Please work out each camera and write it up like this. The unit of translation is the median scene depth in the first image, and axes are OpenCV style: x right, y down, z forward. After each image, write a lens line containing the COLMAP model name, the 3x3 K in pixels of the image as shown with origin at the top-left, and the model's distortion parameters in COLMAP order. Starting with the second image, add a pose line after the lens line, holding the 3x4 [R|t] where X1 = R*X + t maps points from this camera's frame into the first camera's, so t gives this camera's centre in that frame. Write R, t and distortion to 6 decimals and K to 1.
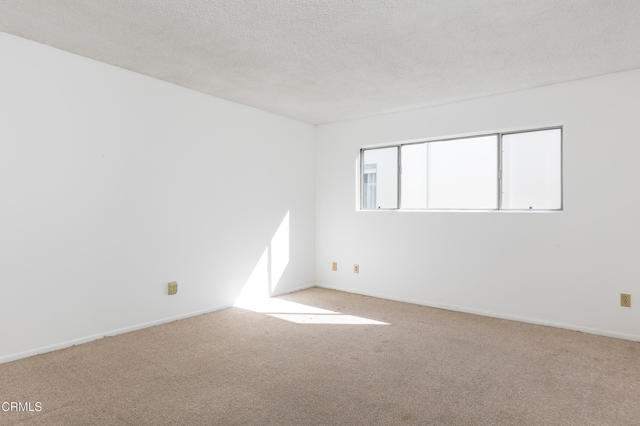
lens RADIAL K [[375.7, 0, 320.0], [0, 375.7, 213.0], [0, 0, 1]] dist [0.003678, 0.001700]
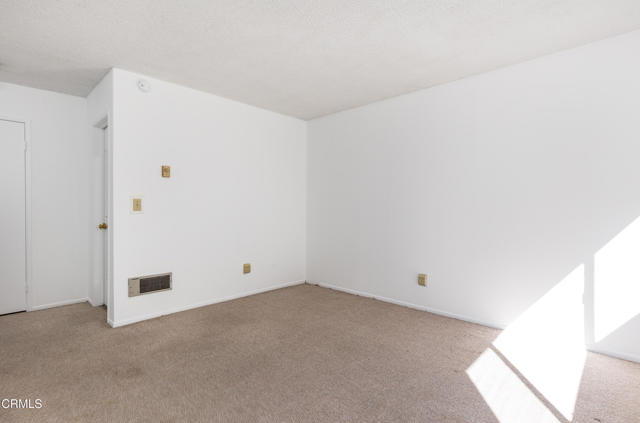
lens RADIAL K [[307.2, 0, 320.0], [0, 307.2, 211.5], [0, 0, 1]] dist [-0.000540, -0.000166]
pose [[-0.106154, -0.002860, -0.994346, 0.524761], [0.006473, 0.999973, -0.003568, 0.004096], [0.994329, -0.006816, -0.106132, 0.807592]]
